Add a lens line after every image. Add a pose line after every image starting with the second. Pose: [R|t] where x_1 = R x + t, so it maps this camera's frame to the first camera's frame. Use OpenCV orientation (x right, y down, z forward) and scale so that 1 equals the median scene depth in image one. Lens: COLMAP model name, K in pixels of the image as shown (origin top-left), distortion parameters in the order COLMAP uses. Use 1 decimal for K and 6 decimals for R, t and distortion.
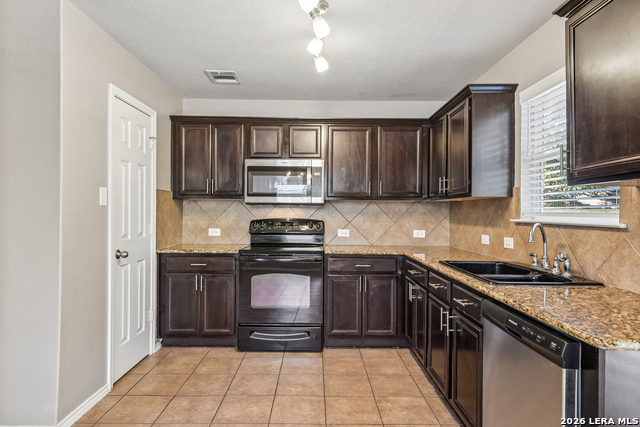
lens RADIAL K [[382.7, 0, 320.0], [0, 382.7, 213.5], [0, 0, 1]] dist [0.007263, 0.001972]
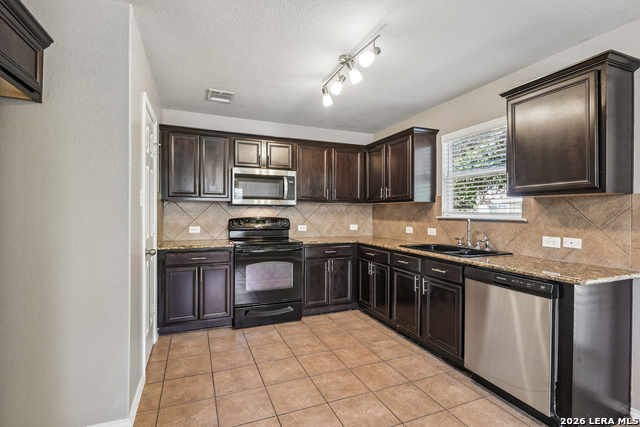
lens RADIAL K [[303.8, 0, 320.0], [0, 303.8, 213.5], [0, 0, 1]] dist [-0.000379, -0.000366]
pose [[0.927452, -0.004807, 0.373912, -0.326851], [0.002720, 0.999978, 0.006109, -0.004665], [-0.373933, -0.004649, 0.927444, 0.028982]]
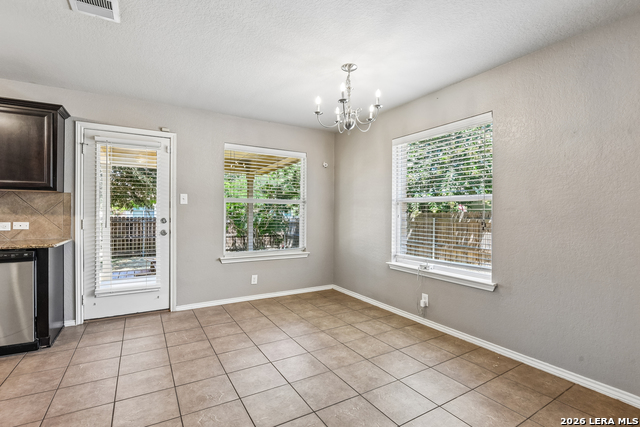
lens RADIAL K [[308.5, 0, 324.6], [0, 308.5, 211.9], [0, 0, 1]] dist [-0.000072, -0.000027]
pose [[-0.510385, -0.007563, 0.859912, -0.802921], [-0.006867, 0.999965, 0.004719, 0.013448], [-0.859918, -0.003496, -0.510420, 0.128768]]
